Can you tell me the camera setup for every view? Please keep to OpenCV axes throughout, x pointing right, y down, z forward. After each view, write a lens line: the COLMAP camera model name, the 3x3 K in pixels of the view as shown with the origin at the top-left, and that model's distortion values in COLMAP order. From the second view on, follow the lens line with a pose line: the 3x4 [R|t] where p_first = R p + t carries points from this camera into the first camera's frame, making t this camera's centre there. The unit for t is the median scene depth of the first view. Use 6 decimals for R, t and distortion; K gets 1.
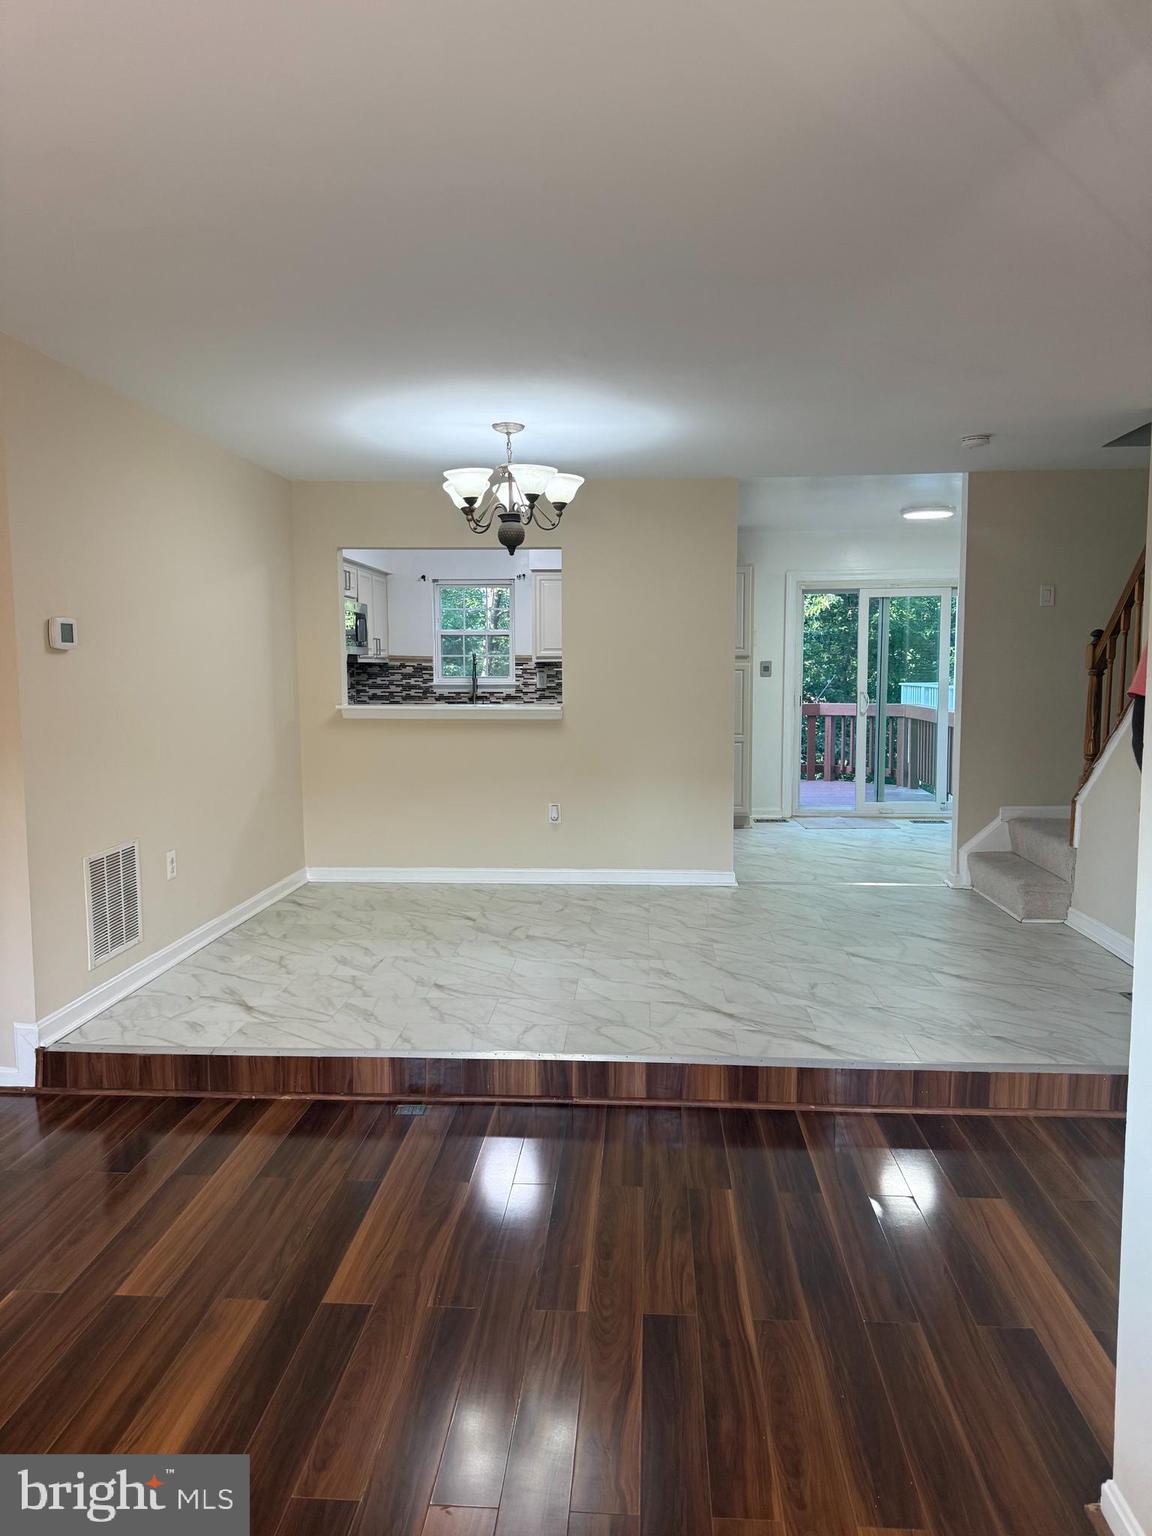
lens RADIAL K [[1103.3, 0, 577.0], [0, 1103.3, 768.4], [0, 0, 1]] dist [0.020296, -0.004951]
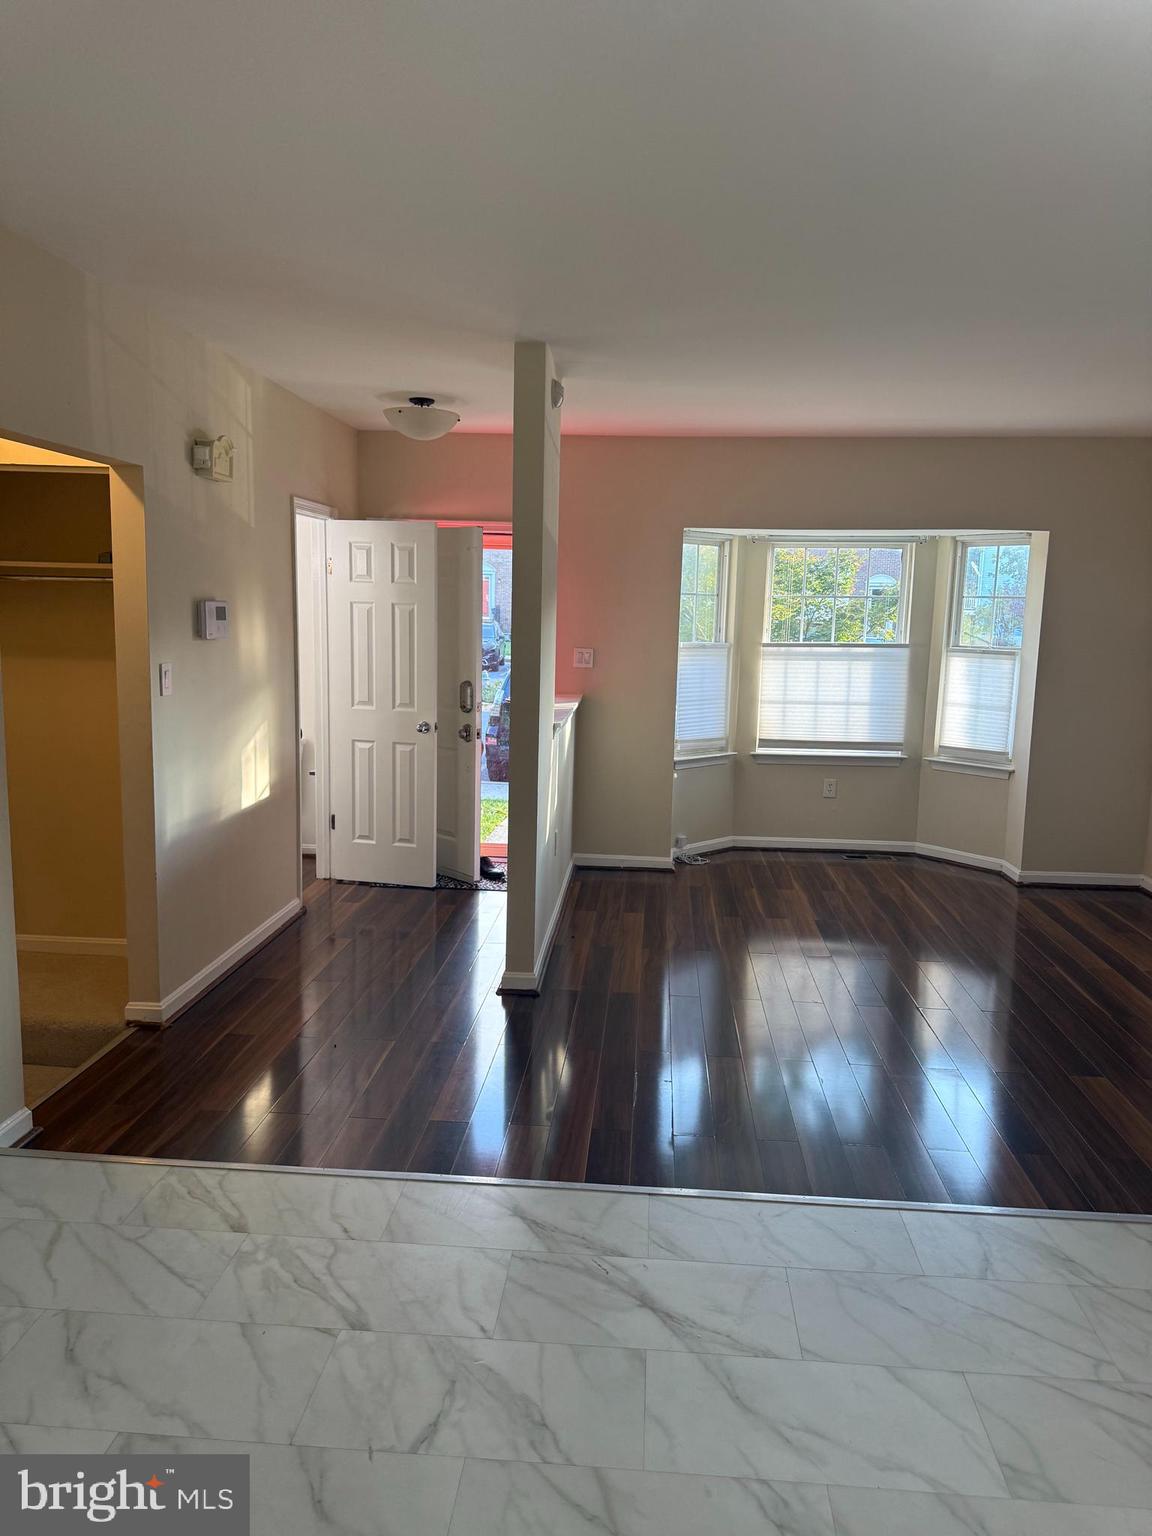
lens RADIAL K [[1103.3, 0, 575.4], [0, 1103.3, 769.6], [0, 0, 1]] dist [0.020296, -0.004951]
pose [[-0.999596, -0.024713, 0.014011, 0.124921], [-0.020601, 0.970181, 0.241505, -0.119725], [-0.019562, 0.241119, -0.970298, 1.066691]]
